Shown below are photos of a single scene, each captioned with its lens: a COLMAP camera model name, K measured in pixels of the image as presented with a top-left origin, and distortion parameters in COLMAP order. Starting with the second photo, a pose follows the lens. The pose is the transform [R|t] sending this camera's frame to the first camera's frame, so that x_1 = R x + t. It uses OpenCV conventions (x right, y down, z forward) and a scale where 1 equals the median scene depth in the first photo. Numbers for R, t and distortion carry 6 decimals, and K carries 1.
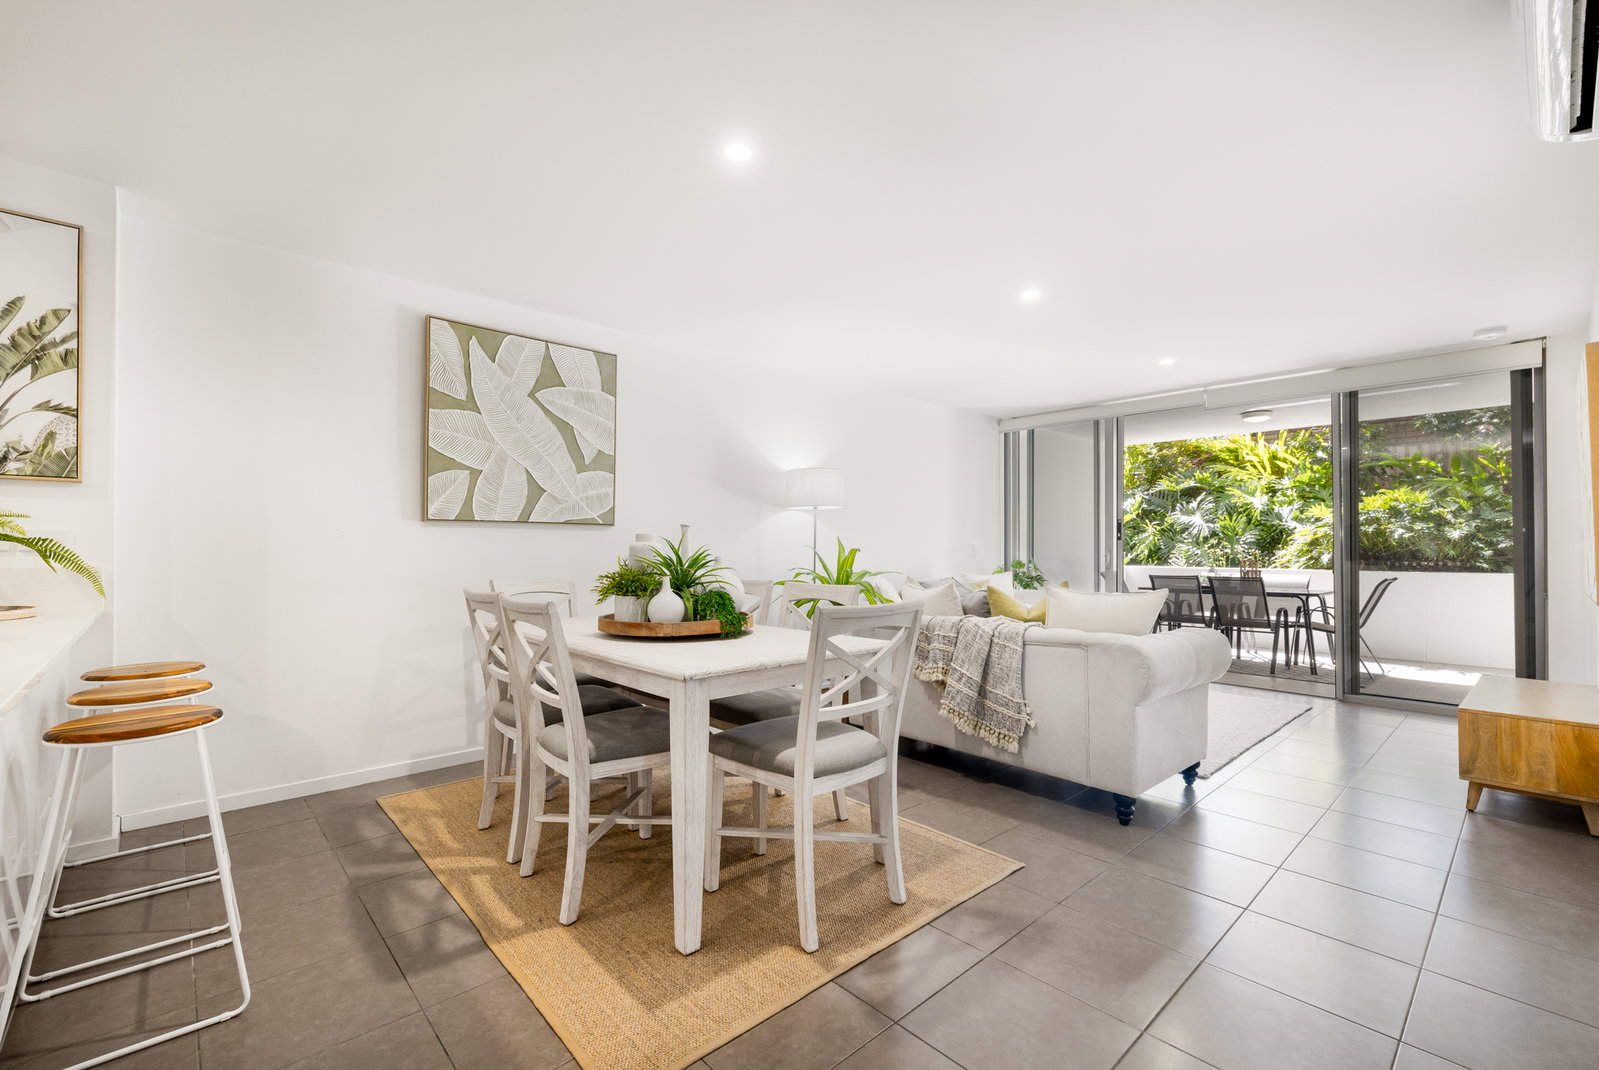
lens RADIAL K [[684.3, 0, 795.0], [0, 684.3, 543.0], [0, 0, 1]] dist [0.001214, 0.000310]
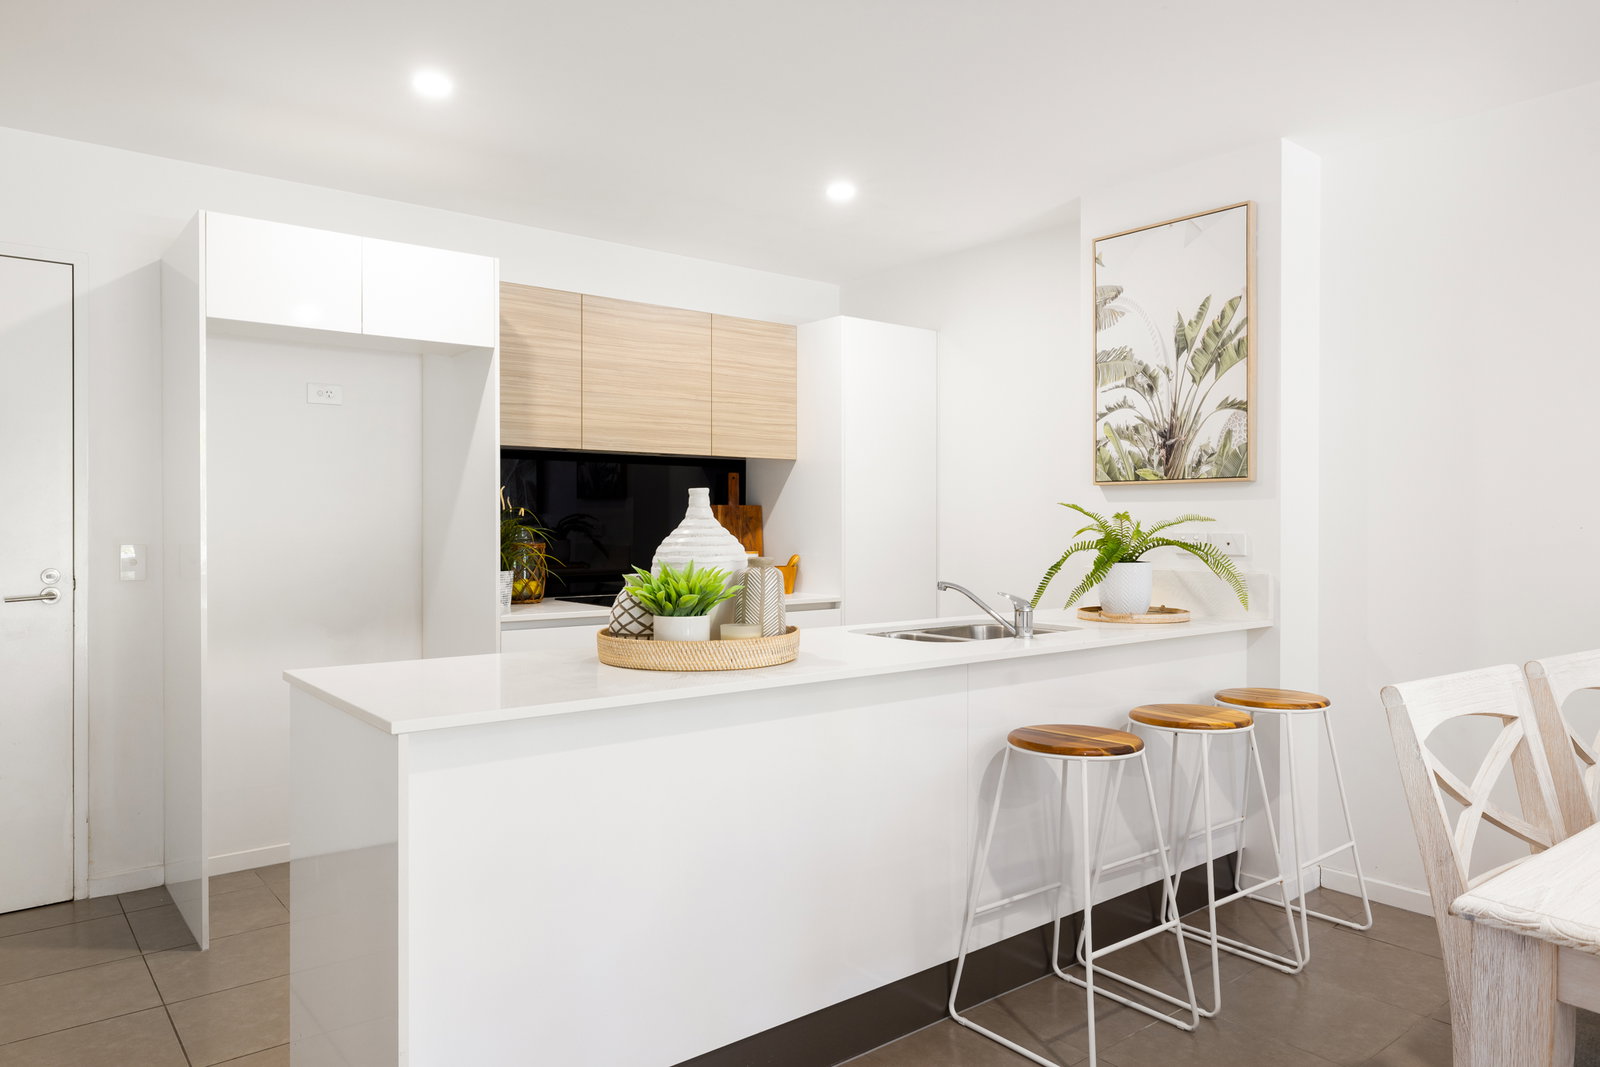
lens RADIAL K [[1044.8, 0, 800.0], [0, 1044.8, 533.5], [0, 0, 1]] dist [-0.005036, -0.001275]
pose [[-0.057711, 0.008984, -0.998293, 0.385074], [0.005056, 0.999949, 0.008706, -0.034005], [0.998321, -0.004545, -0.057754, 0.481121]]
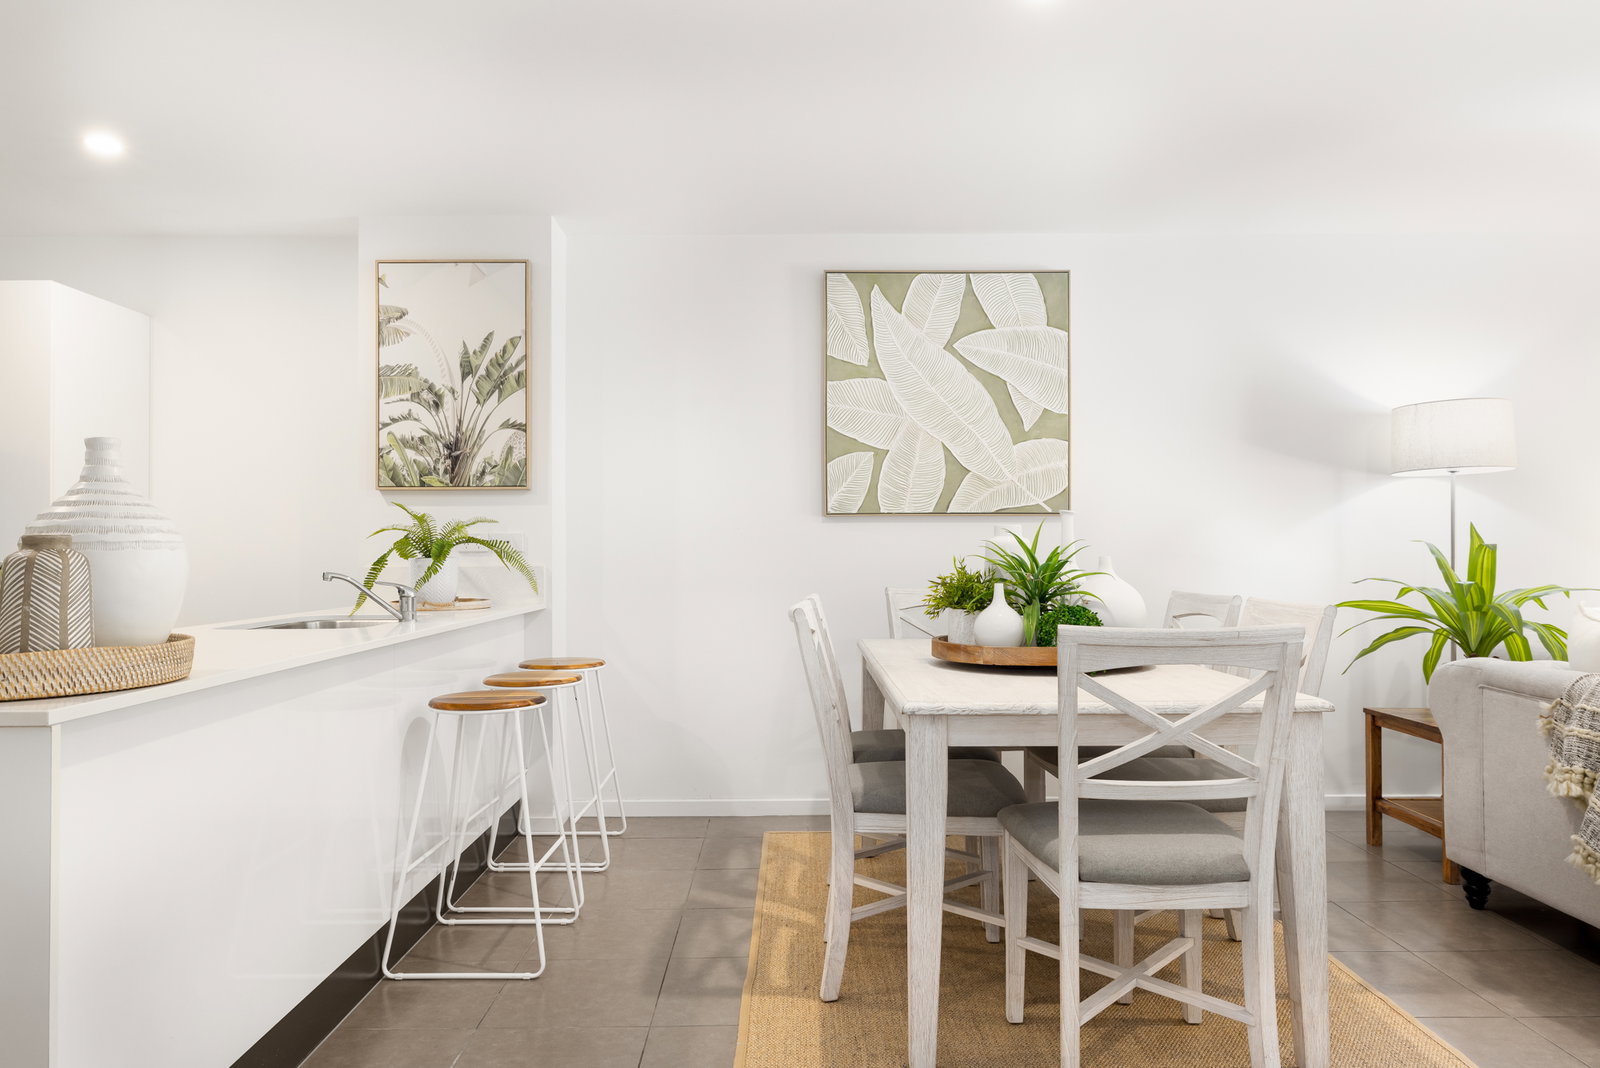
lens RADIAL K [[1044.8, 0, 800.0], [0, 1044.8, 534.0], [0, 0, 1]] dist [-0.005036, -0.001275]
pose [[0.745472, -0.015803, -0.666350, 0.410163], [0.010371, 0.999873, -0.012112, 0.007865], [0.666456, 0.002118, 0.745541, 0.033364]]
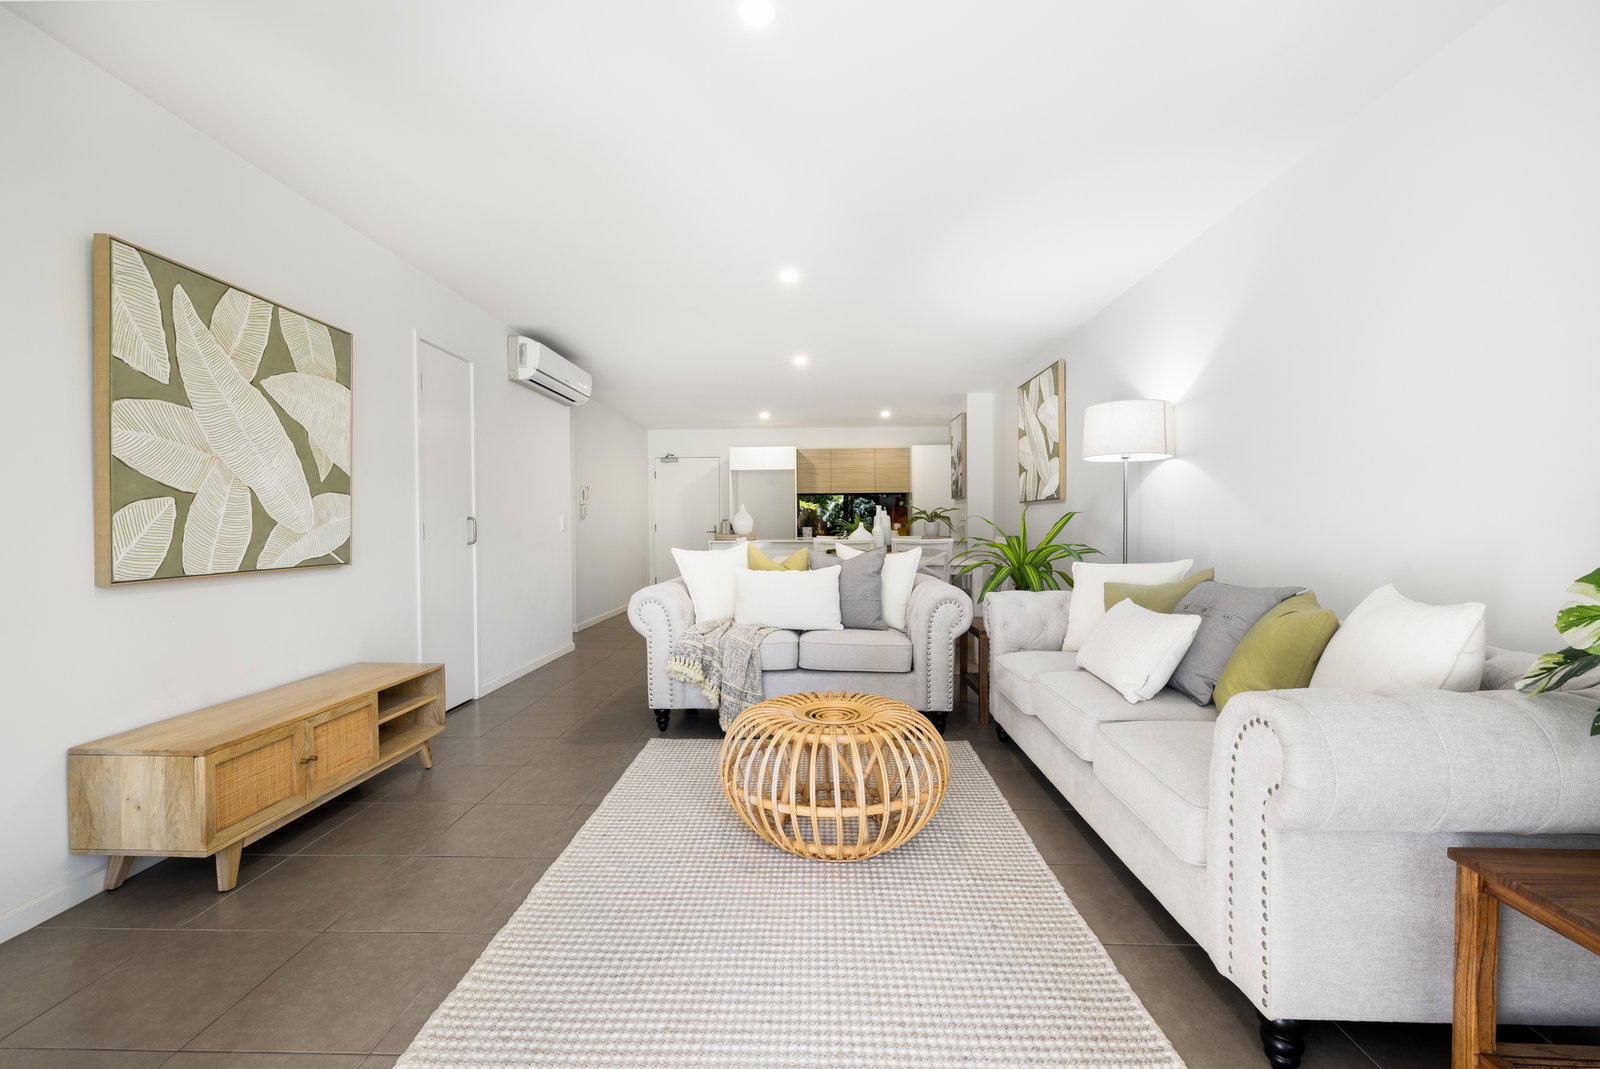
lens RADIAL K [[684.8, 0, 795.5], [0, 684.8, 542.5], [0, 0, 1]] dist [0.001214, 0.000310]
pose [[0.700041, -0.027938, 0.713555, -0.777198], [-0.000711, 0.999207, 0.039820, -0.133050], [-0.714102, -0.028383, 0.699466, 0.220496]]
